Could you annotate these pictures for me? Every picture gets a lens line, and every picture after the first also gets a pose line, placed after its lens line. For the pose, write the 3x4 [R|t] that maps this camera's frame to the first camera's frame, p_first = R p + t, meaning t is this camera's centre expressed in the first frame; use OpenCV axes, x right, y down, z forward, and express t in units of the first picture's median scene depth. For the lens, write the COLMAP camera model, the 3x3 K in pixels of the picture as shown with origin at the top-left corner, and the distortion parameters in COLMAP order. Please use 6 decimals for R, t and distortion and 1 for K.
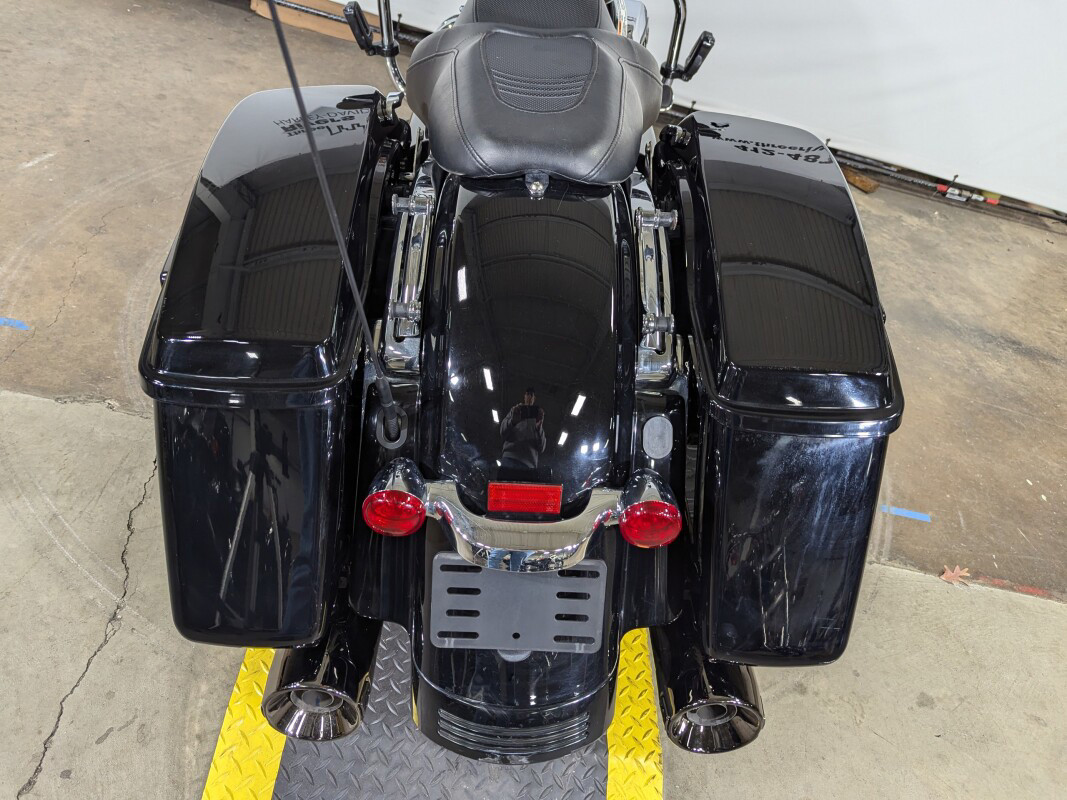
lens RADIAL K [[823.3, 0, 533.5], [0, 823.3, 400.0], [0, 0, 1]] dist [0.085089, -0.099314]
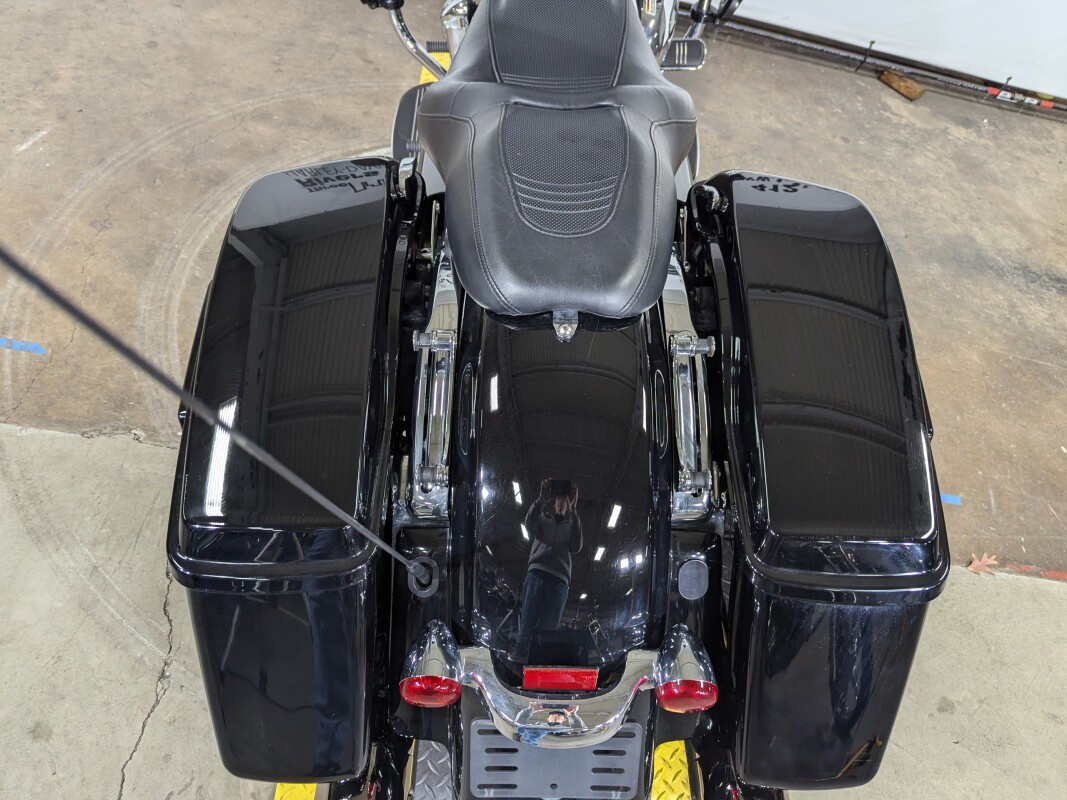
lens RADIAL K [[823.3, 0, 533.5], [0, 823.3, 400.0], [0, 0, 1]] dist [0.085089, -0.099314]
pose [[0.999465, -0.019374, -0.026357, -0.004974], [0.023644, 0.984672, 0.172806, -0.187472], [0.022605, -0.173337, 0.984603, 0.034776]]
